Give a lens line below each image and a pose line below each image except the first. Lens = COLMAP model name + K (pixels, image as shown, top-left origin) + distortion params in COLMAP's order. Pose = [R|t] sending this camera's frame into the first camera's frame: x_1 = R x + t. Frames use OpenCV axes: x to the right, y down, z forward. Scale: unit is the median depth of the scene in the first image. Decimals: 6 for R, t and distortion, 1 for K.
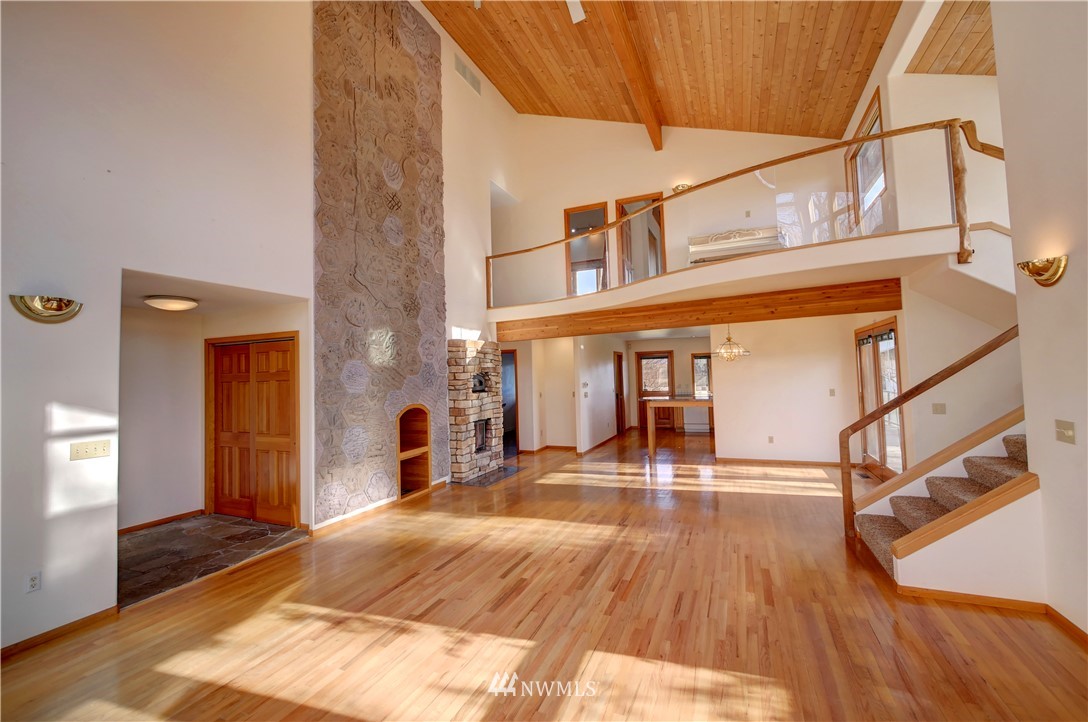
lens RADIAL K [[459.5, 0, 552.5], [0, 459.5, 353.0], [0, 0, 1]] dist [-0.007625, 0.000231]
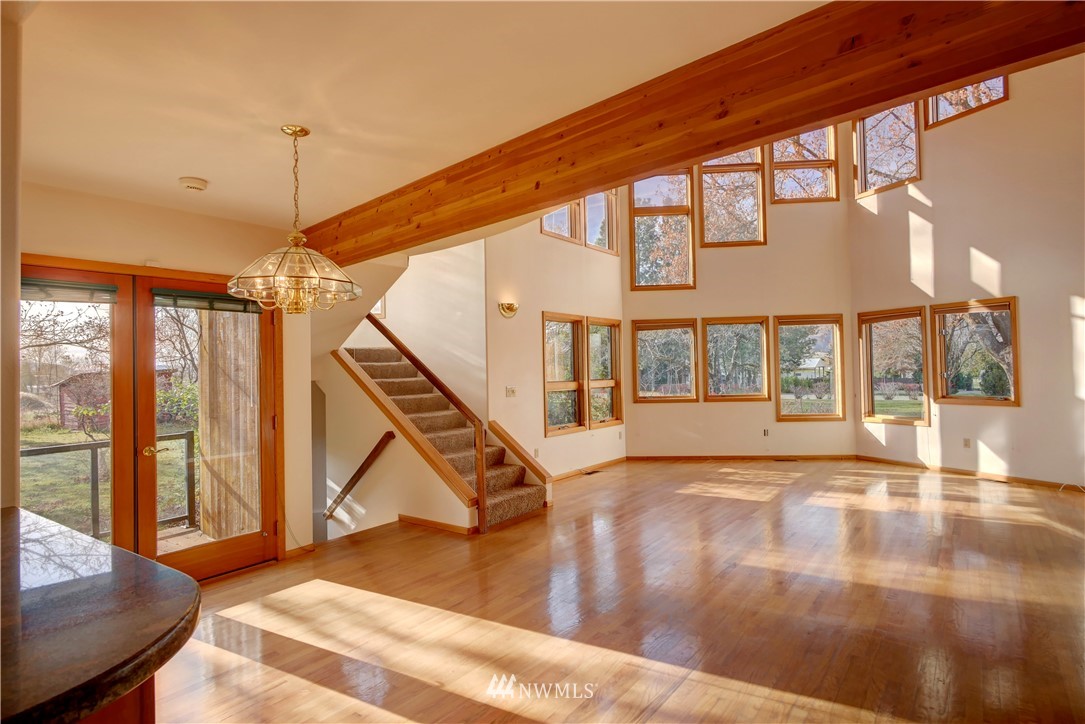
lens RADIAL K [[592.5, 0, 544.0], [0, 592.5, 357.8], [0, 0, 1]] dist [0.003520, -0.002266]
pose [[-0.970787, 0.053344, 0.233937, 0.174949], [0.037995, 0.996849, -0.069636, 0.104456], [-0.236915, -0.058713, -0.969755, 1.719803]]
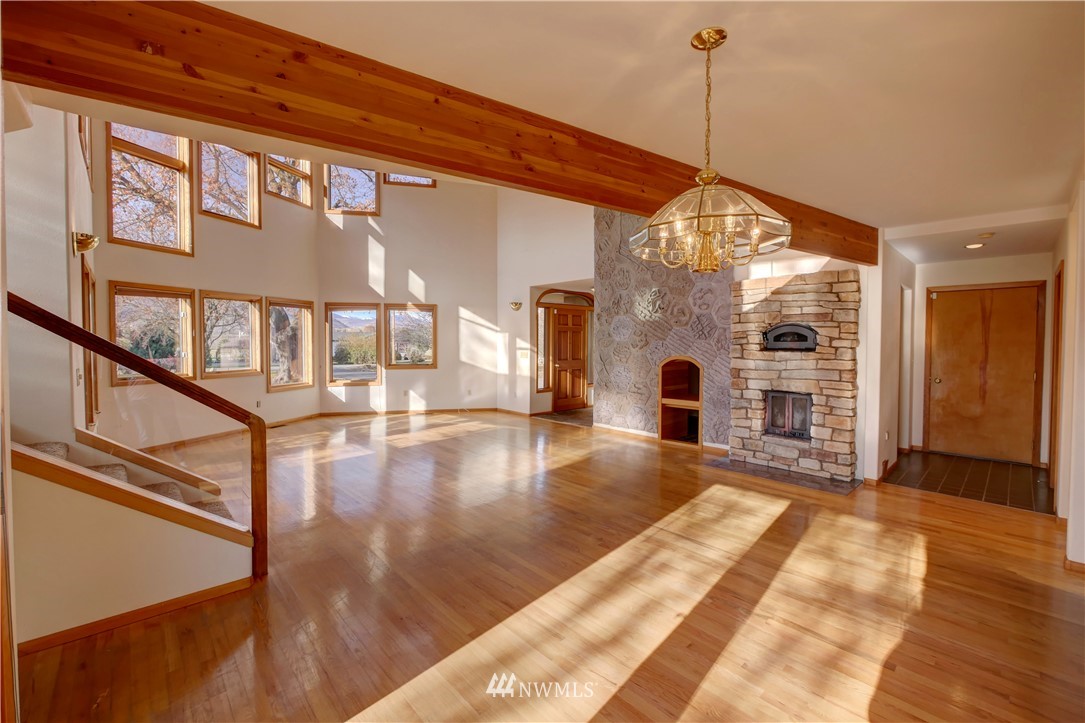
lens RADIAL K [[456.6, 0, 530.6], [0, 456.6, 342.9], [0, 0, 1]] dist [0.001444, 0.001014]
pose [[-0.421415, 0.033997, -0.906230, 0.851446], [0.050844, 0.998611, 0.013820, 0.059931], [0.905441, -0.040252, -0.422558, 1.286110]]
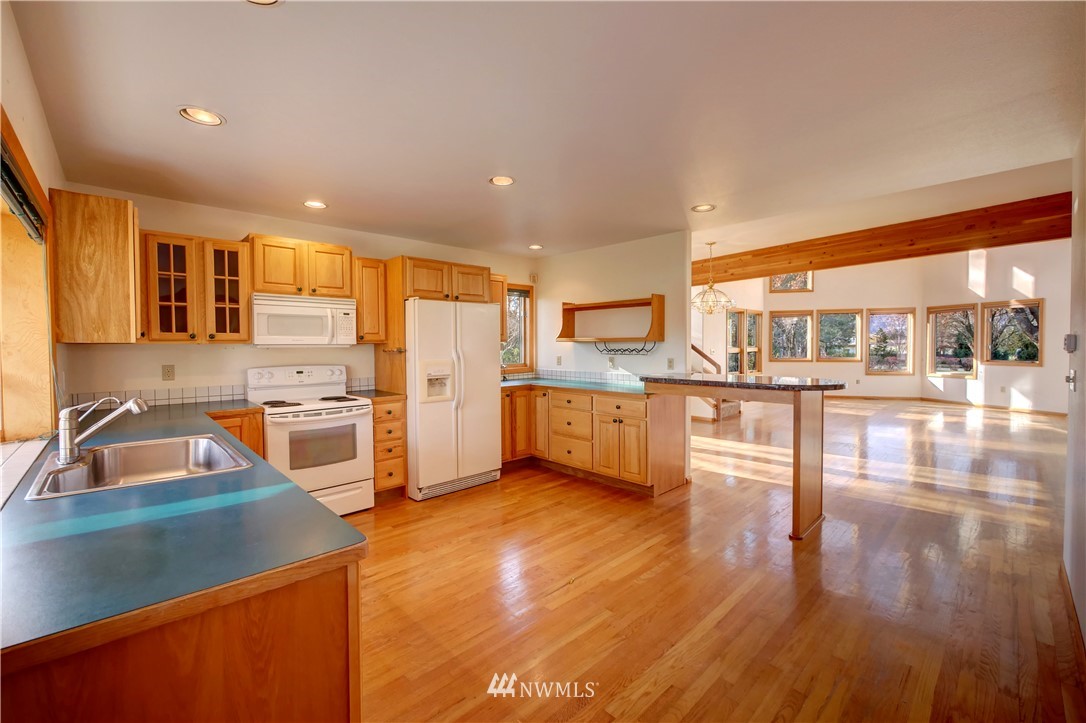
lens RADIAL K [[457.1, 0, 544.8], [0, 457.1, 356.1], [0, 0, 1]] dist [0.001444, 0.001014]
pose [[-0.919060, 0.023756, 0.393402, 0.447332], [0.014672, 0.999552, -0.026082, 0.138045], [-0.393845, -0.018199, -0.918997, 2.378761]]
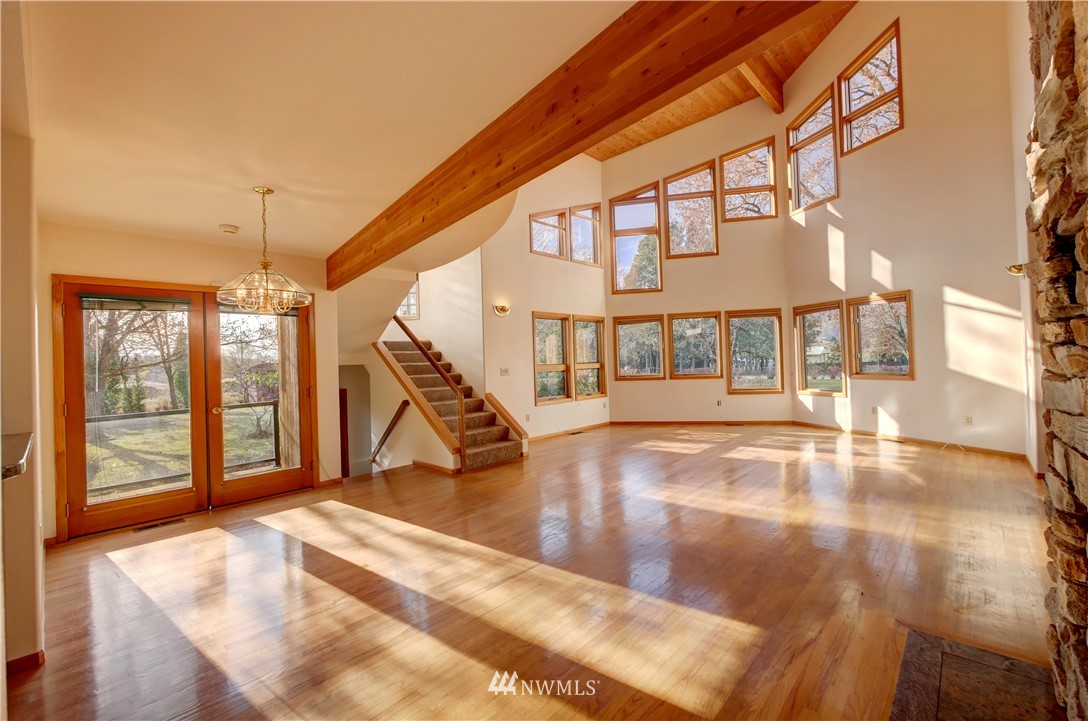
lens RADIAL K [[459.5, 0, 553.5], [0, 459.5, 355.8], [0, 0, 1]] dist [-0.007625, 0.000231]
pose [[-0.935763, 0.062631, 0.347024, -0.050844], [0.043629, 0.997103, -0.062308, 0.129176], [-0.349921, -0.043165, -0.935784, 1.692948]]
